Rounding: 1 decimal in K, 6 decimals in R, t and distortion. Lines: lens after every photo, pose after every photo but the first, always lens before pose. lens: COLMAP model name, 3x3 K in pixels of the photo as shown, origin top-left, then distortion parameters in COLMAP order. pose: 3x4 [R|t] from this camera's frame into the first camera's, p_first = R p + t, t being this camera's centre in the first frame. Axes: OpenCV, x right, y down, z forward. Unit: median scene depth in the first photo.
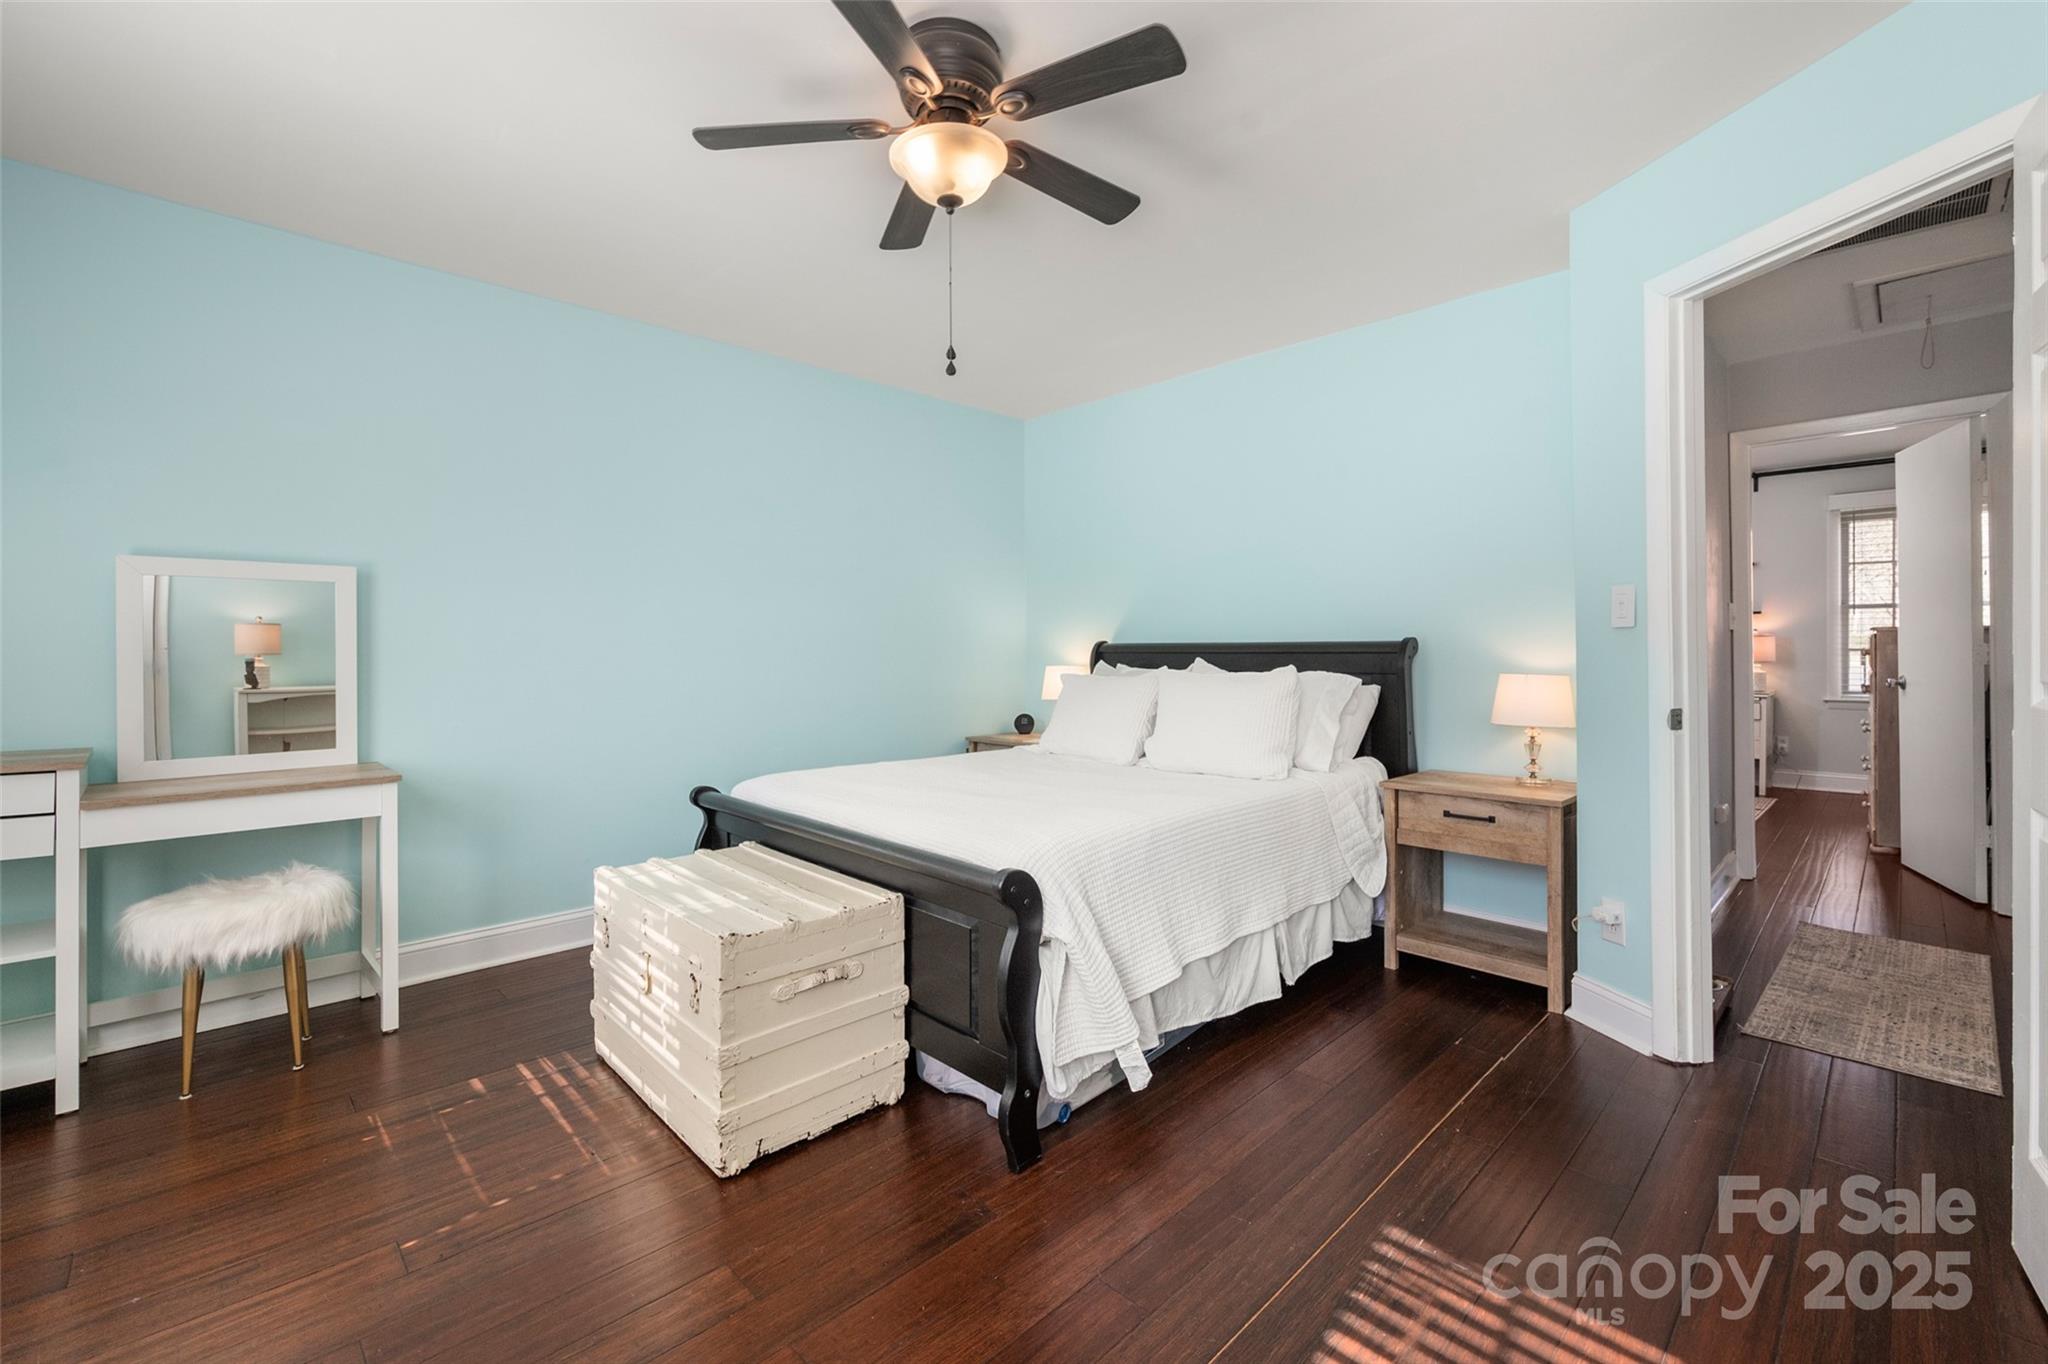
lens RADIAL K [[847.0, 0, 1024.3], [0, 847.0, 643.4], [0, 0, 1]] dist [-0.000616, -0.000094]
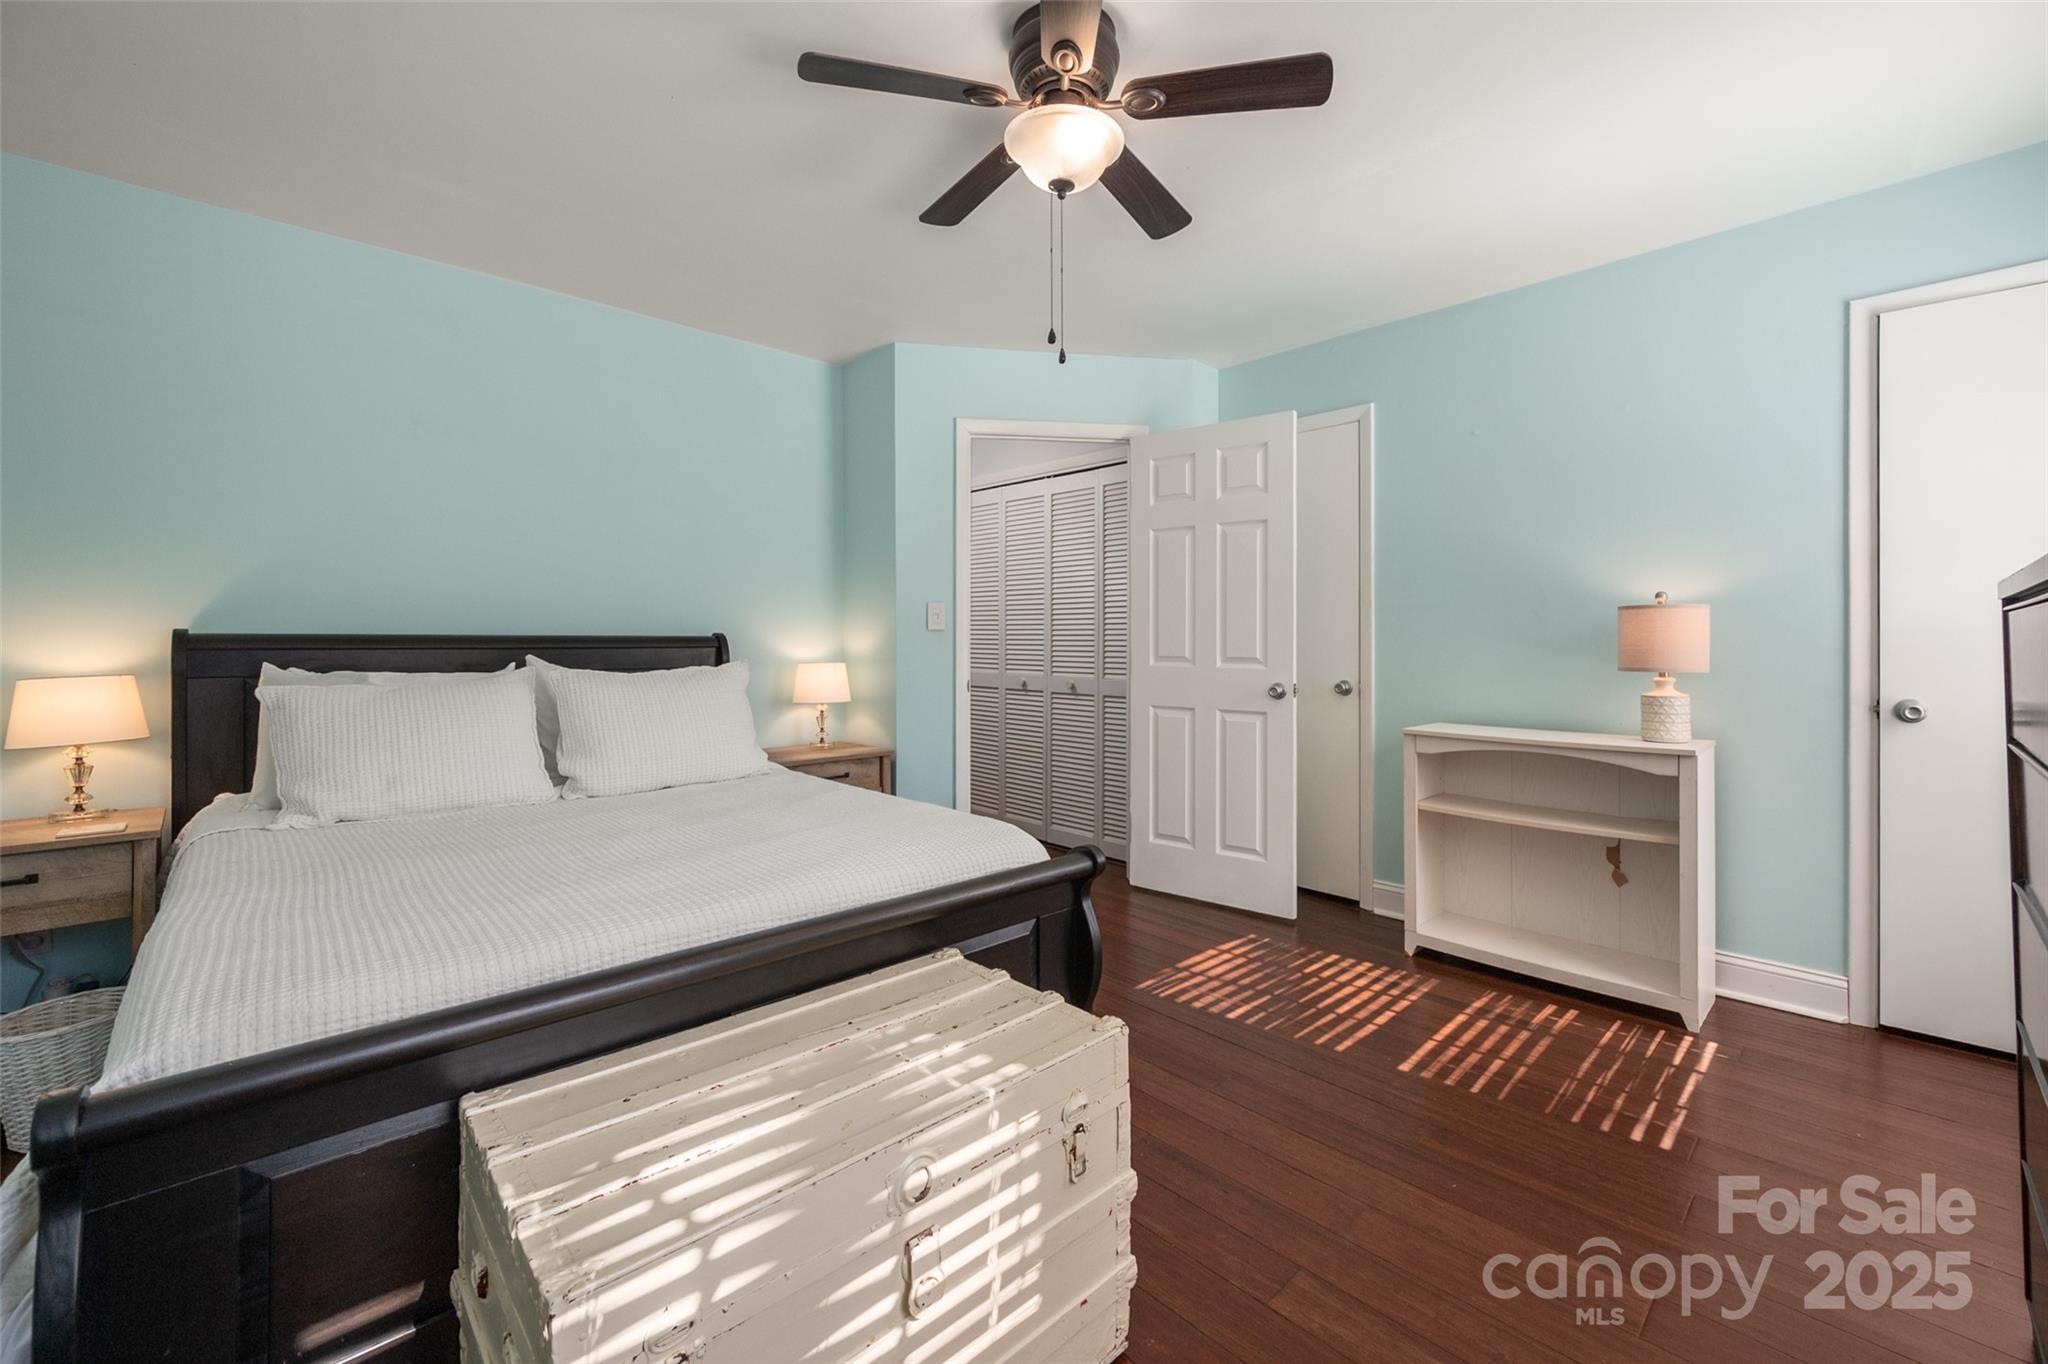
lens RADIAL K [[828.8, 0, 1024.3], [0, 828.8, 645.7], [0, 0, 1]] dist [0.000535, 0.000007]
pose [[0.011525, 0.000107, 0.999934, -0.680798], [-0.009394, 0.999956, 0.000001, 0.005572], [-0.999889, -0.009393, 0.011525, 0.670407]]
